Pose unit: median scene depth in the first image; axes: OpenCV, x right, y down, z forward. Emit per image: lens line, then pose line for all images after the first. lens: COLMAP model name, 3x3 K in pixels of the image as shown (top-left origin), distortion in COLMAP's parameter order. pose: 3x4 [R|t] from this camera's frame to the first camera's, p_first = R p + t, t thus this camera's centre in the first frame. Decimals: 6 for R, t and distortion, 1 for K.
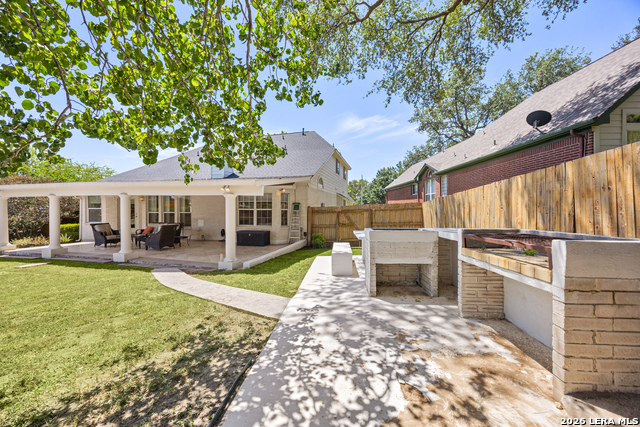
lens RADIAL K [[249.3, 0, 318.8], [0, 249.3, 212.5], [0, 0, 1]] dist [-0.007418, 0.000304]
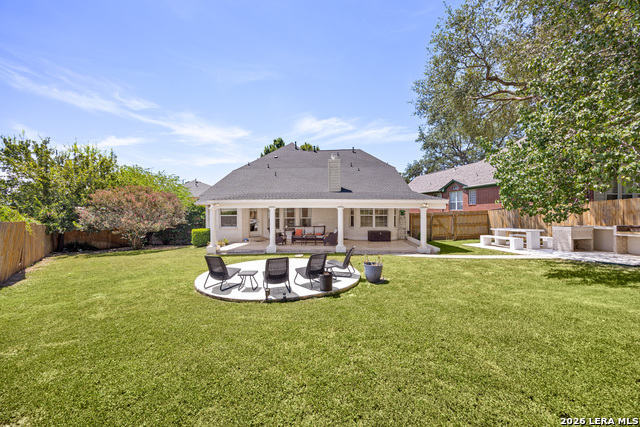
lens RADIAL K [[255.3, 0, 321.6], [0, 255.3, 214.0], [0, 0, 1]] dist [0.002148, 0.000187]
pose [[0.977098, -0.007837, 0.212647, -3.141019], [0.007092, 0.999966, 0.004268, -0.106253], [-0.212674, -0.002662, 0.977120, -1.182499]]
